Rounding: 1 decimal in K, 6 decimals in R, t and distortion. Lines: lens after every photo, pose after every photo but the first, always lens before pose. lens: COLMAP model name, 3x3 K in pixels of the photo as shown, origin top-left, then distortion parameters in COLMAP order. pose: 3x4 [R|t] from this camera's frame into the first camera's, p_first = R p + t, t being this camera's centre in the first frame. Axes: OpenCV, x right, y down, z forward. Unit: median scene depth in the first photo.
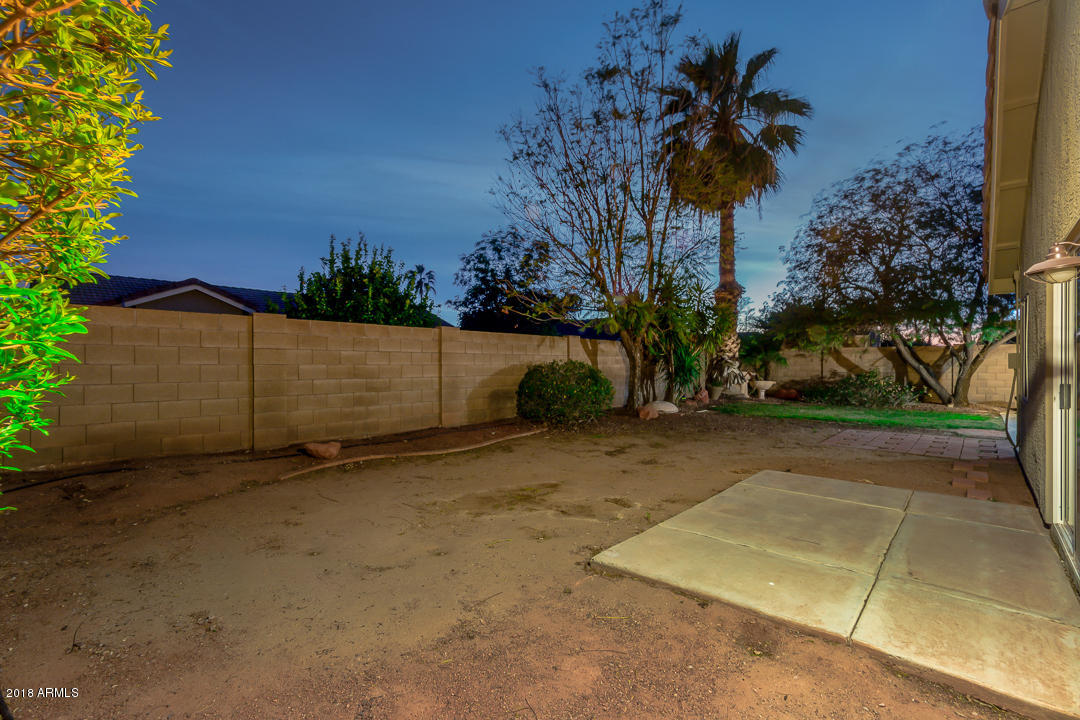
lens RADIAL K [[490.5, 0, 544.5], [0, 490.5, 362.0], [0, 0, 1]] dist [0.001244, 0.000398]
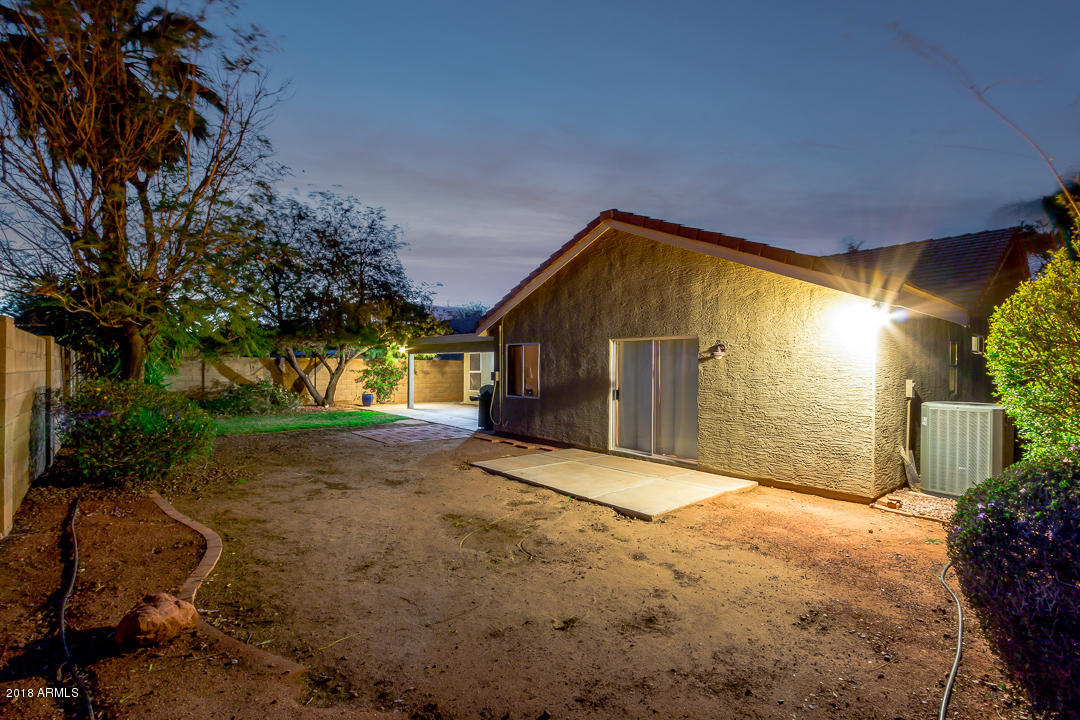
lens RADIAL K [[496.0, 0, 546.1], [0, 496.0, 357.7], [0, 0, 1]] dist [-0.001076, -0.000534]
pose [[0.137991, 0.017635, 0.990276, -0.359111], [-0.005287, 0.999840, -0.017069, -0.017147], [-0.990419, -0.002880, 0.138062, 0.264008]]
